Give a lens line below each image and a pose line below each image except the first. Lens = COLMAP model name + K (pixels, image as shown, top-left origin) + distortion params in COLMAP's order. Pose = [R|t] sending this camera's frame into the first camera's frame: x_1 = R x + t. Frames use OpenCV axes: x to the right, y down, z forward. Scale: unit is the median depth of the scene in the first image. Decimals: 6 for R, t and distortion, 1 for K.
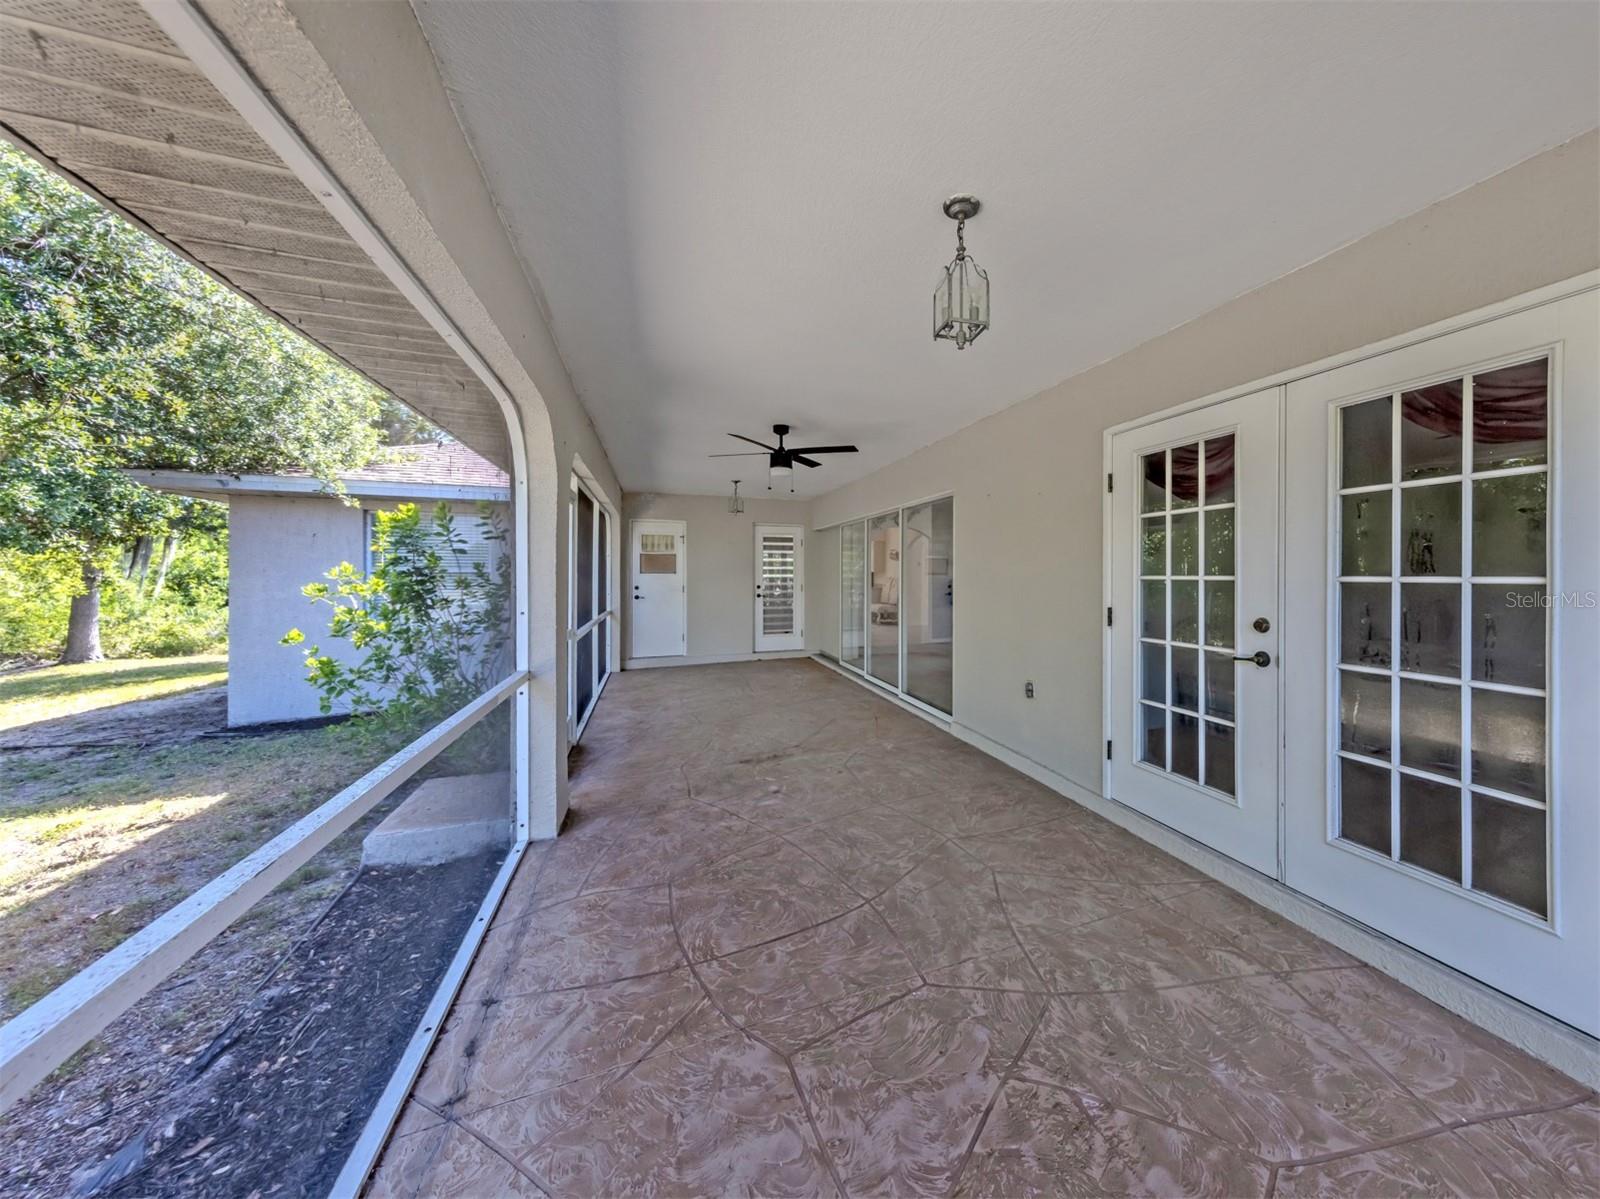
lens RADIAL K [[621.4, 0, 755.7], [0, 621.4, 567.8], [0, 0, 1]] dist [0.015743, -0.004459]
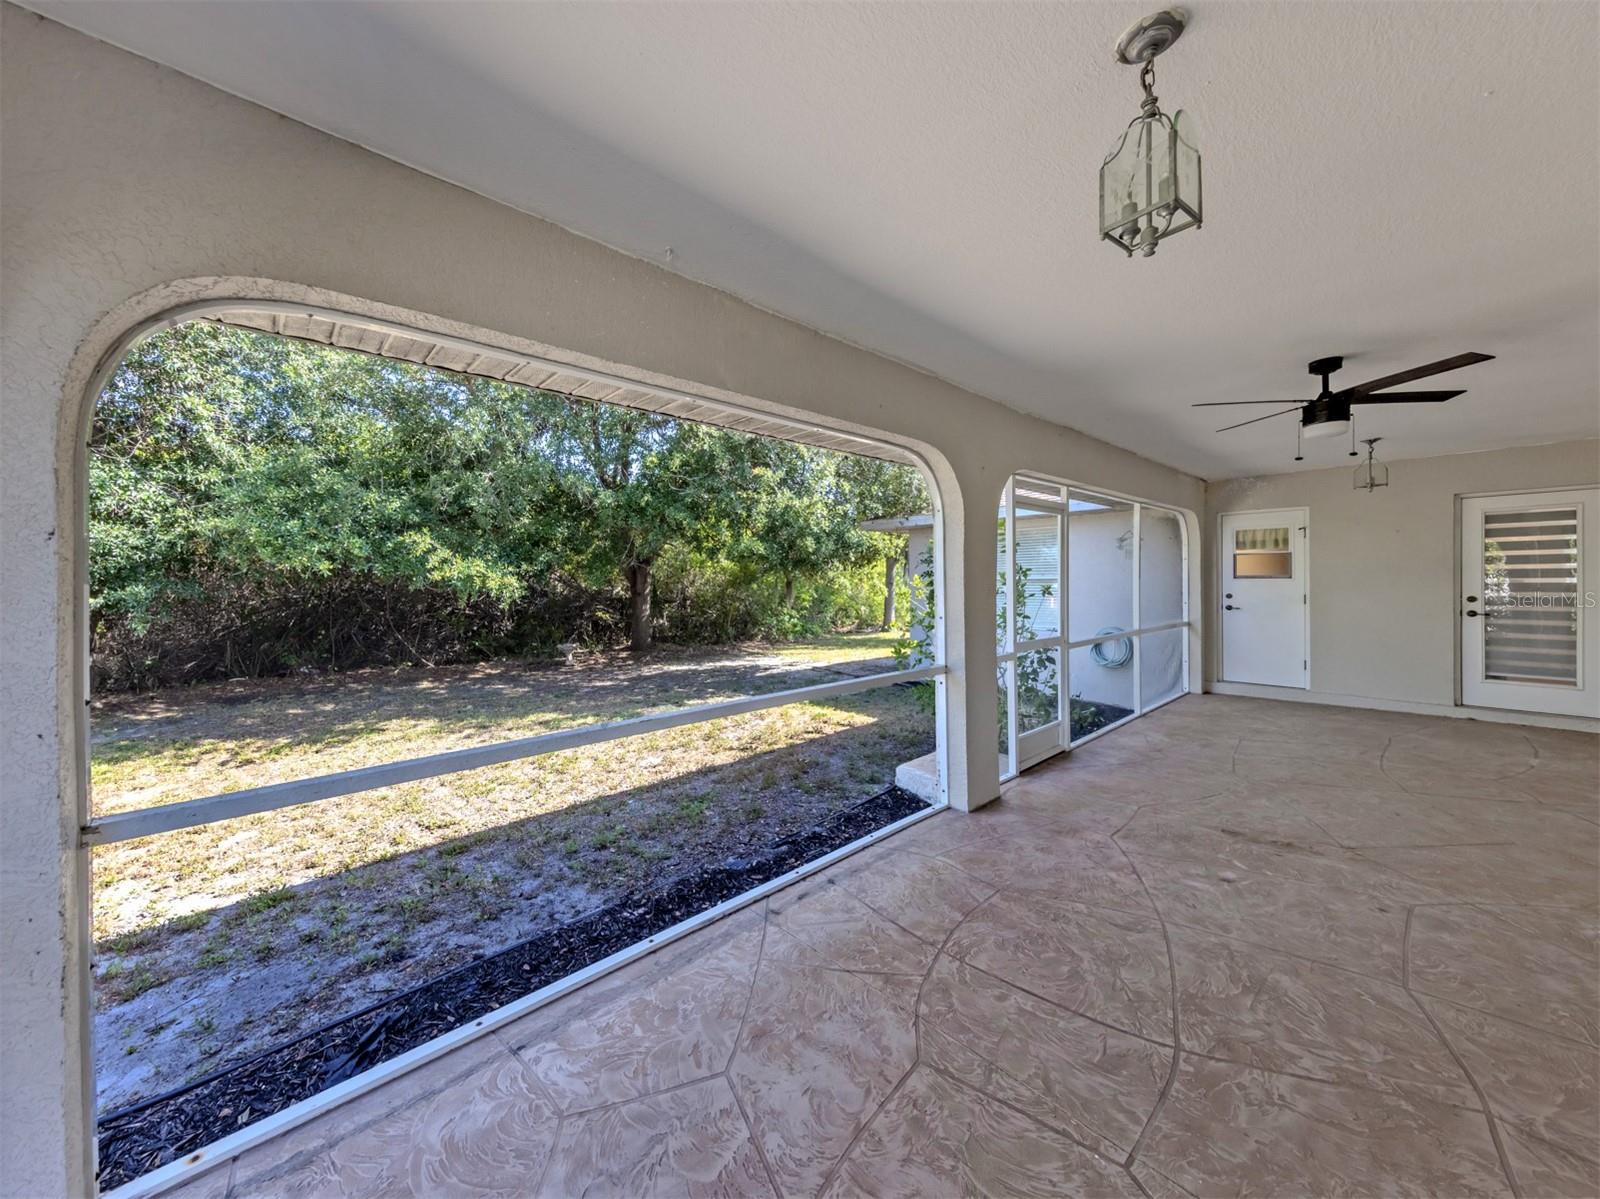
lens RADIAL K [[600.9, 0, 795.9], [0, 600.9, 574.4], [0, 0, 1]] dist [0.002314, 0.000028]
pose [[0.333014, -0.009290, -0.942876, 0.551457], [0.024928, 0.999689, -0.001046, -0.015009], [0.942592, -0.023156, 0.333142, 0.295816]]
